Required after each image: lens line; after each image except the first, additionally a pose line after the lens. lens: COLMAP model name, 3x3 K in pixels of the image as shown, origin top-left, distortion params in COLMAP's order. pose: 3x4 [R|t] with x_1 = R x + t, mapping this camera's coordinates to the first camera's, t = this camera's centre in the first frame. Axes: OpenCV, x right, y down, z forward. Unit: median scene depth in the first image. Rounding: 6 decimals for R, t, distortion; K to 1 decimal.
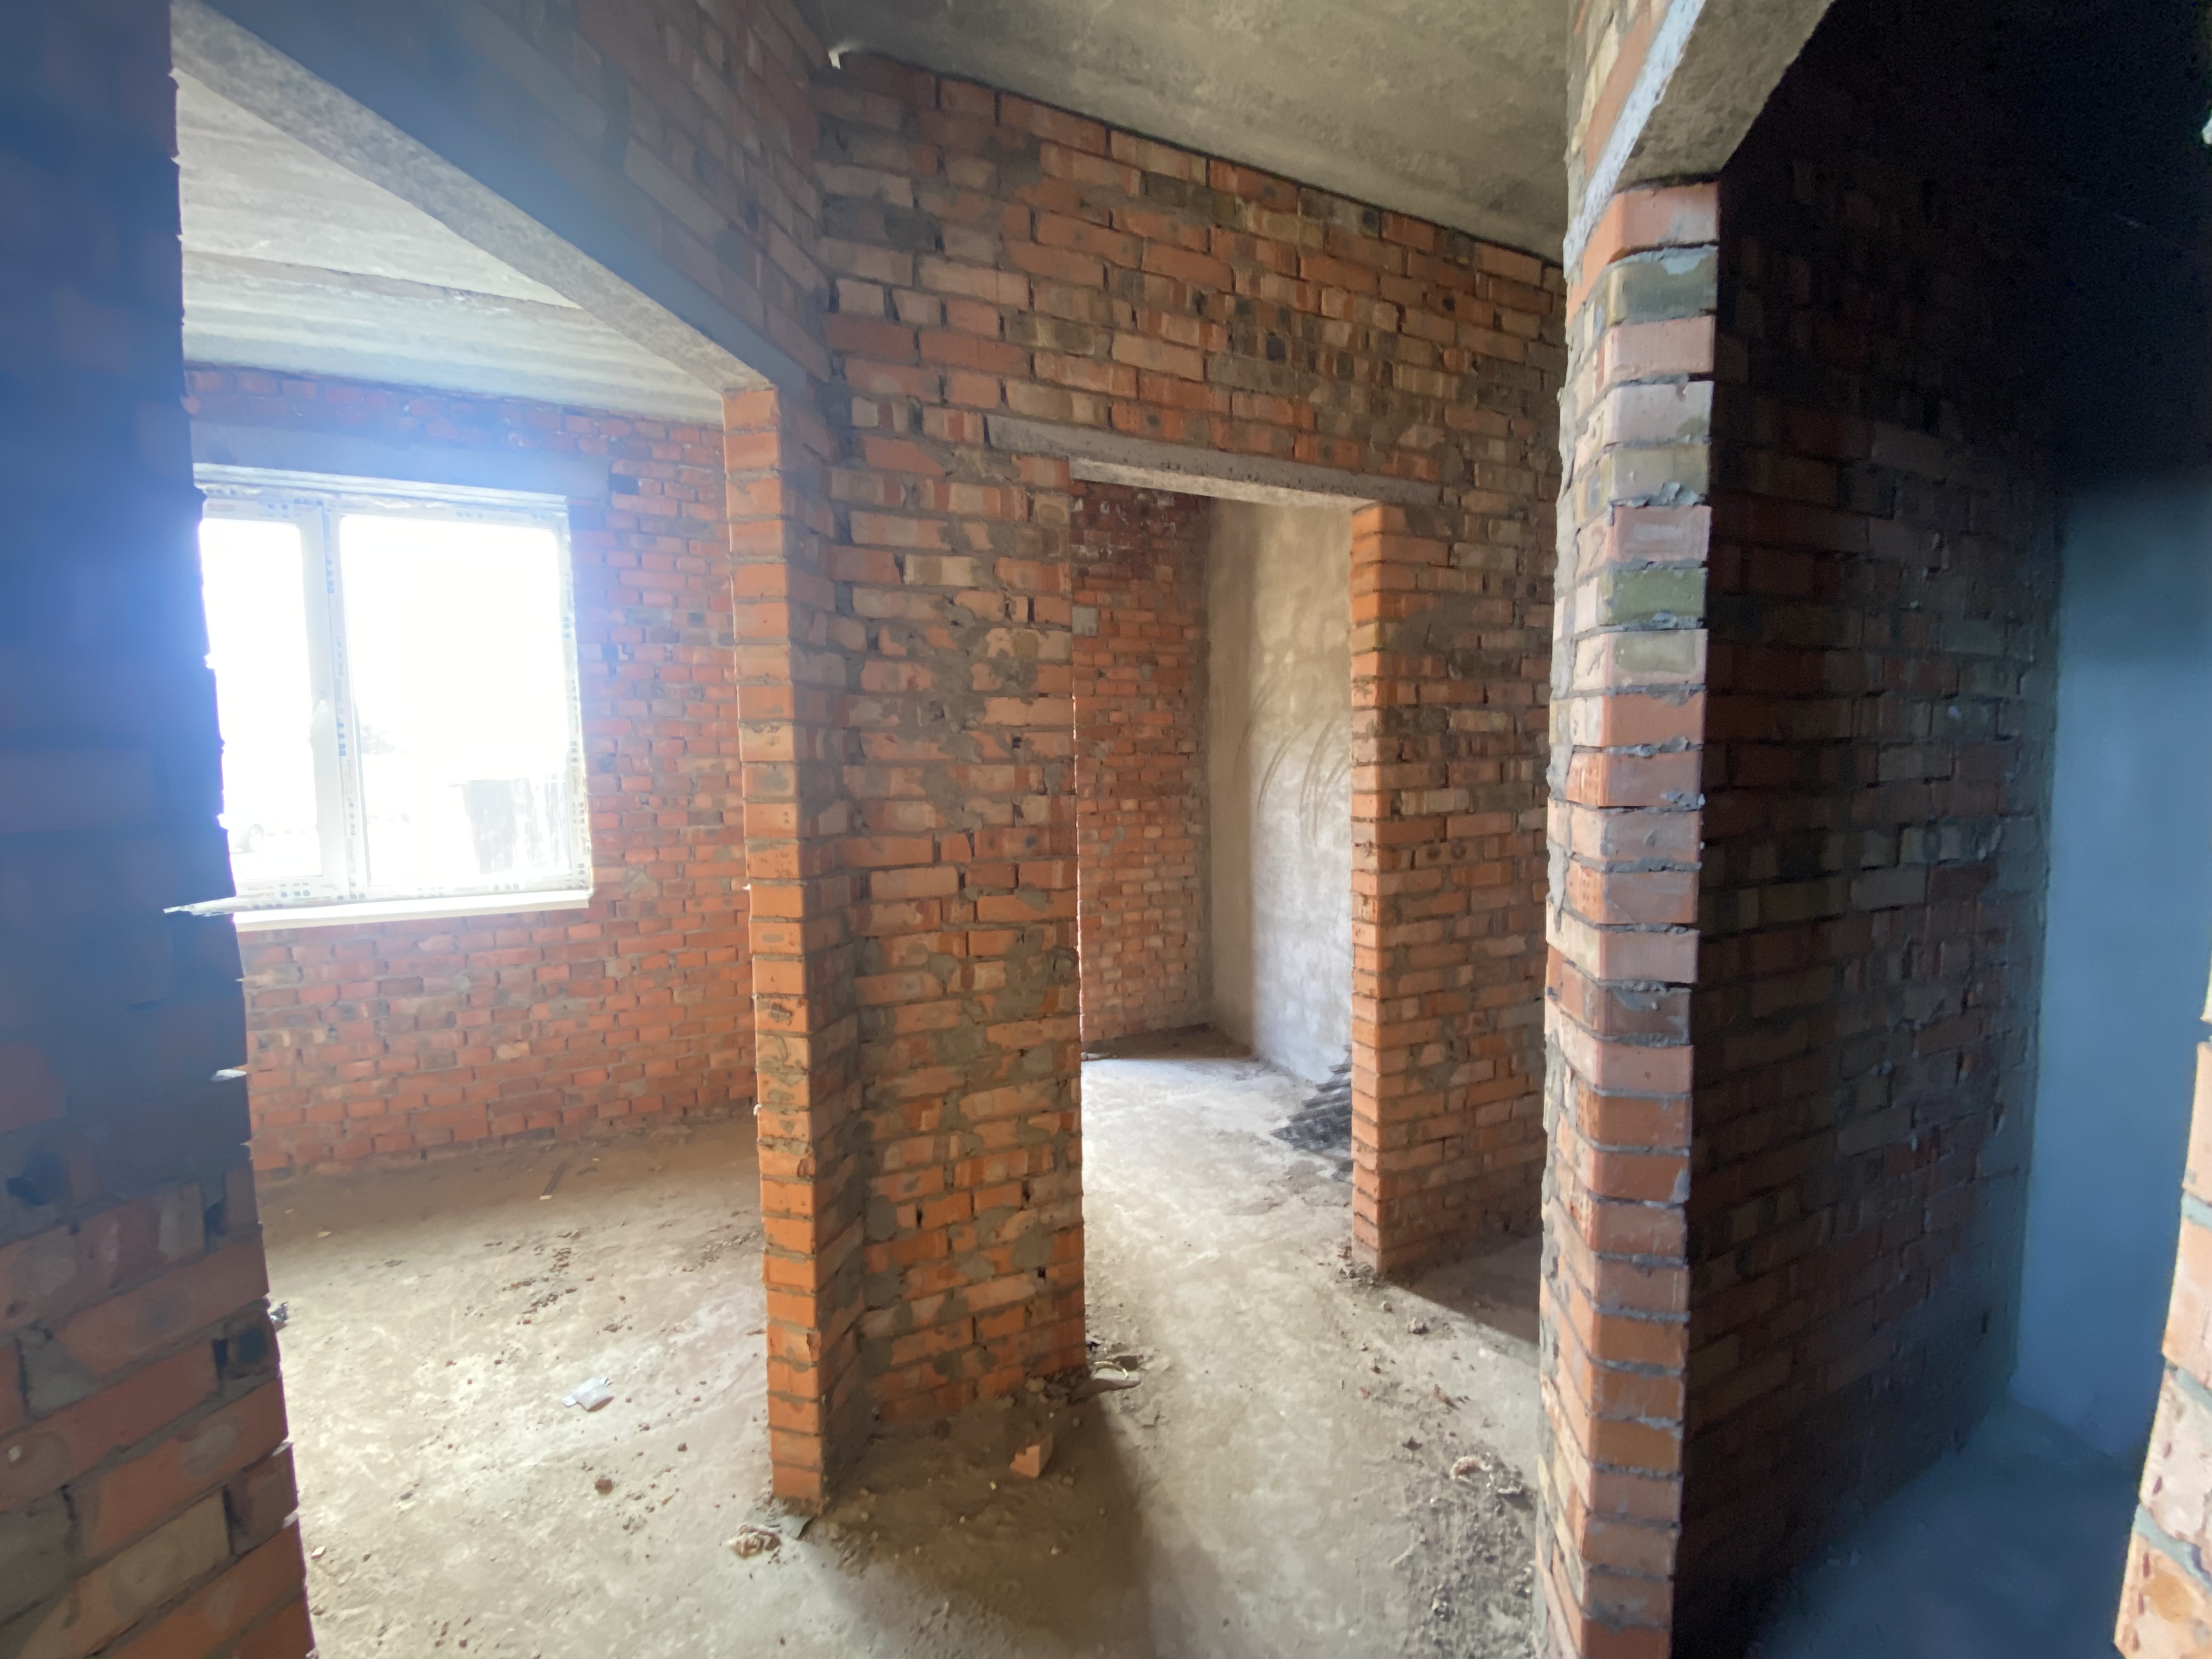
lens RADIAL K [[895.9, 0, 1104.3], [0, 895.9, 840.0], [0, 0, 1]] dist [0.013073, -0.017681]
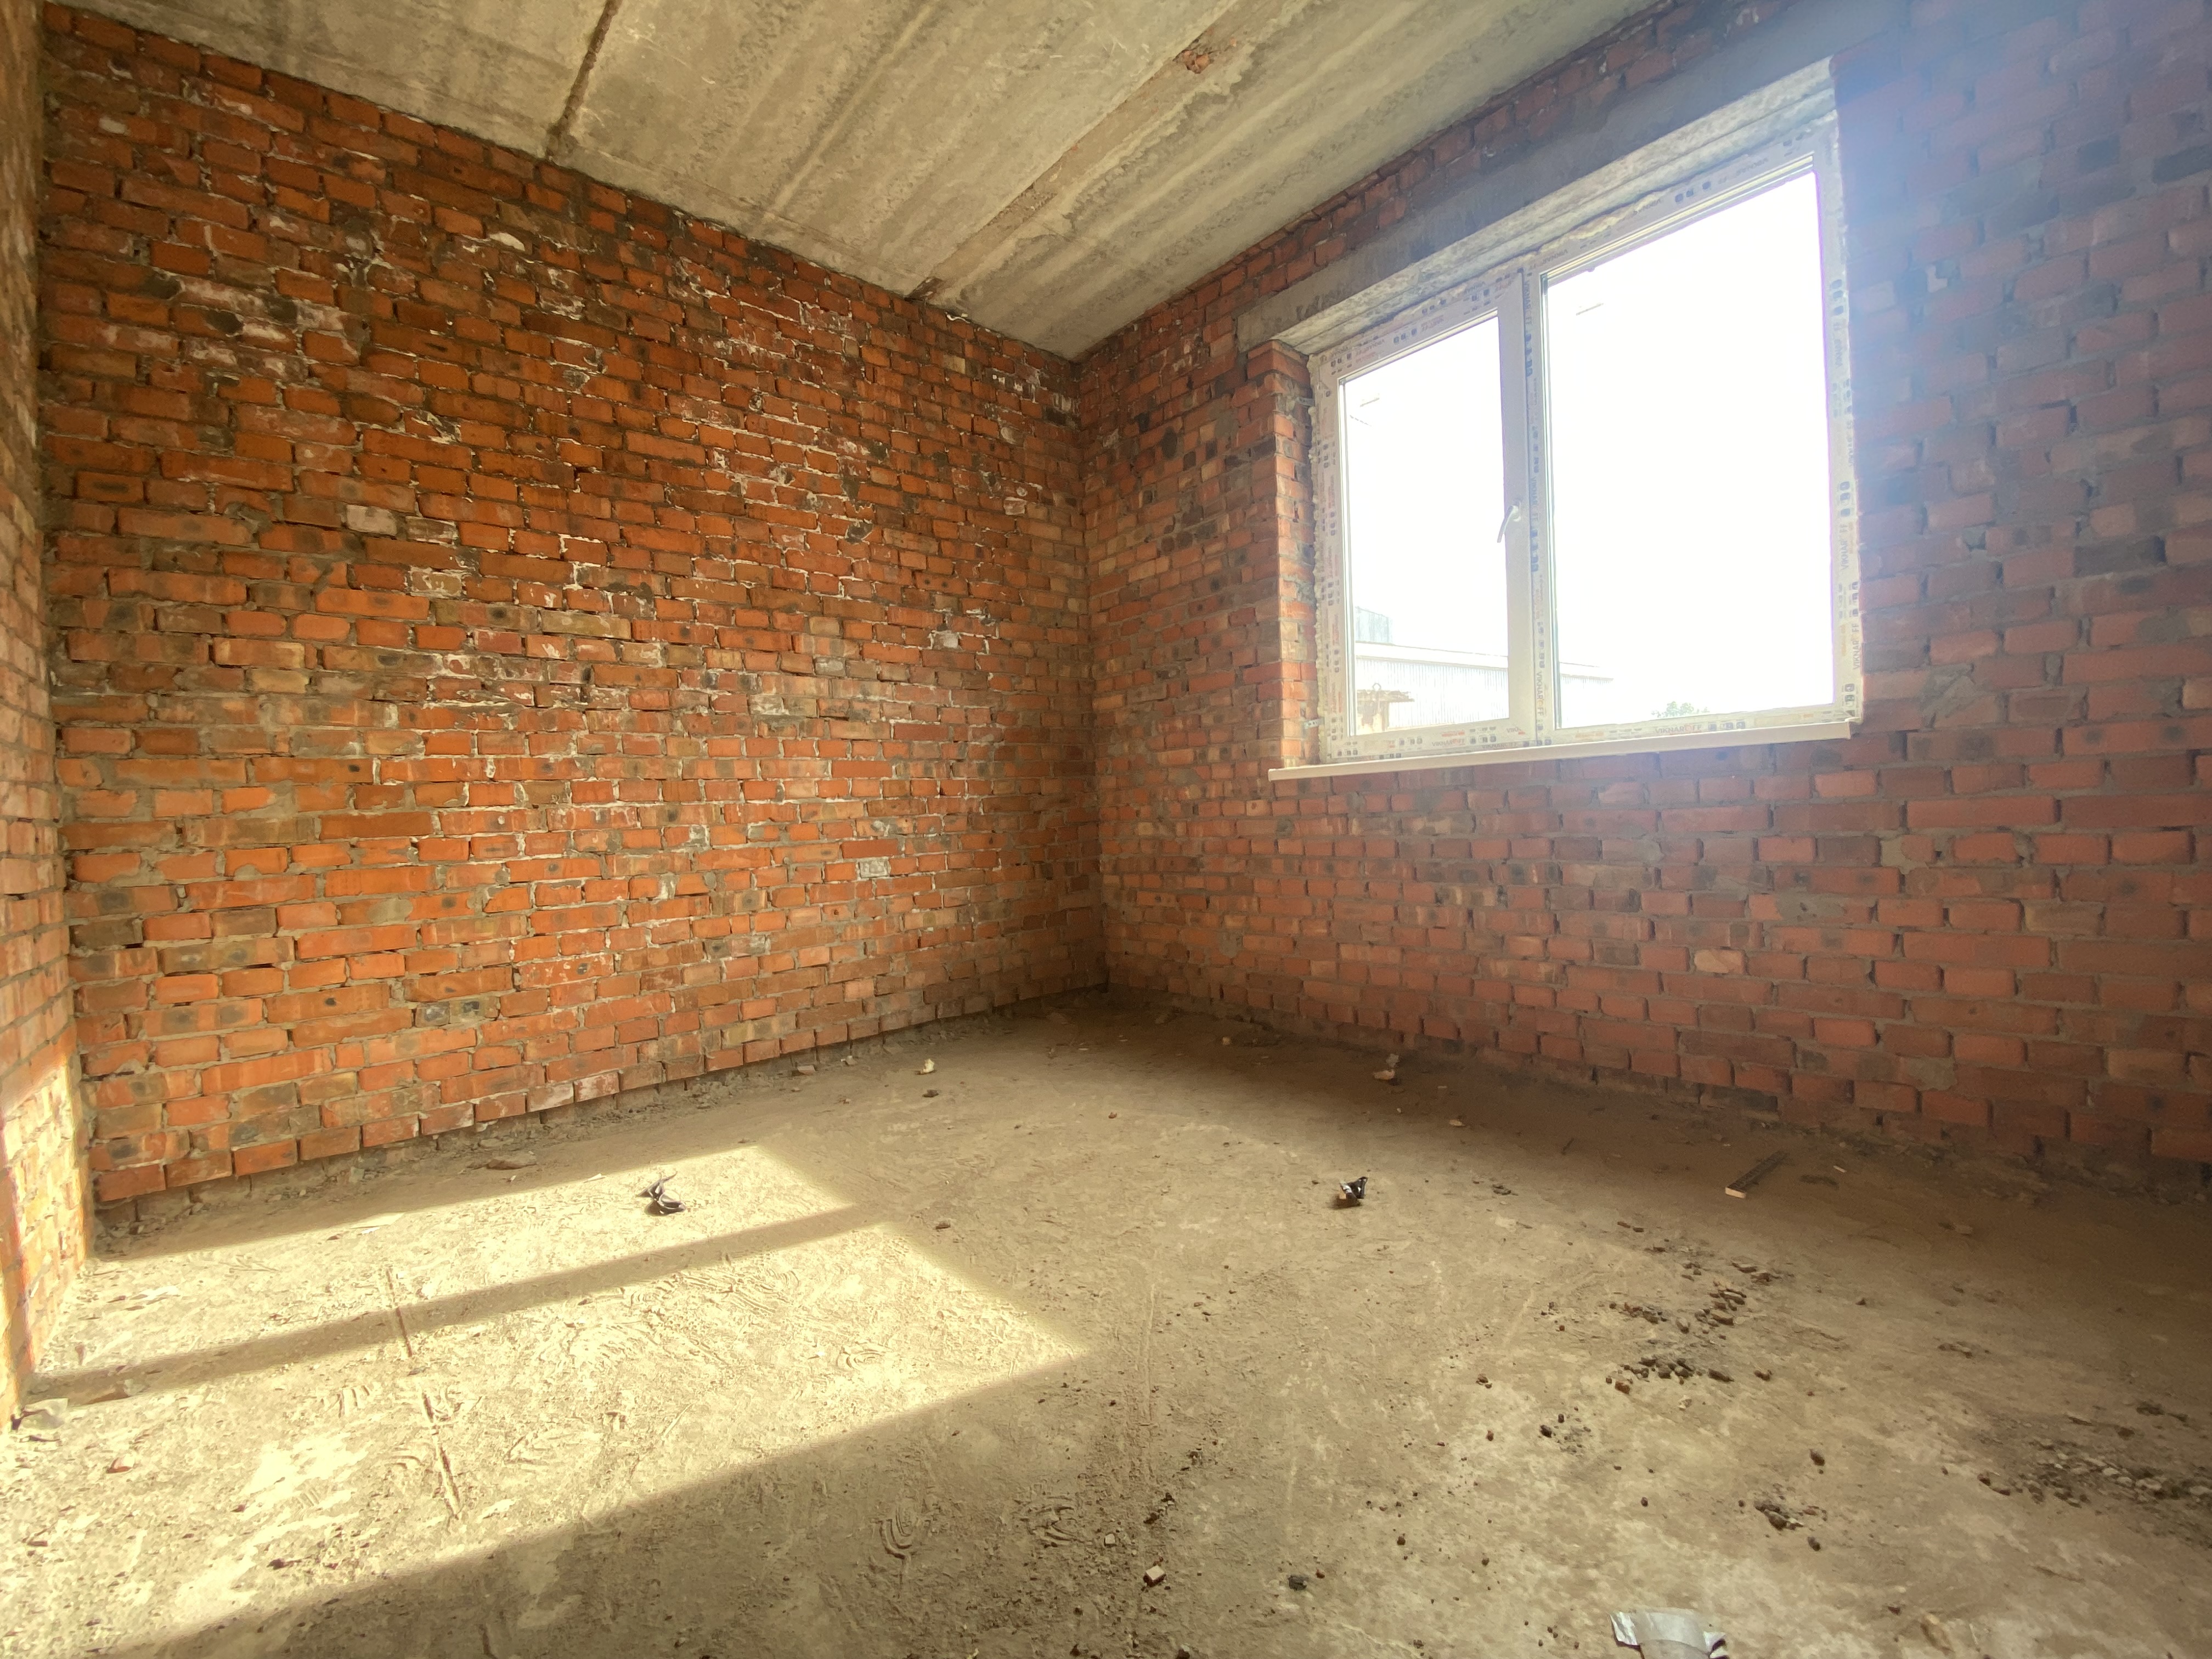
lens RADIAL K [[895.9, 0, 1104.3], [0, 895.9, 840.0], [0, 0, 1]] dist [0.013073, -0.017681]
pose [[0.294502, 0.035483, -0.954992, -0.161763], [-0.027866, 0.999204, 0.028532, 0.140340], [0.955245, 0.018209, 0.295256, 0.372507]]
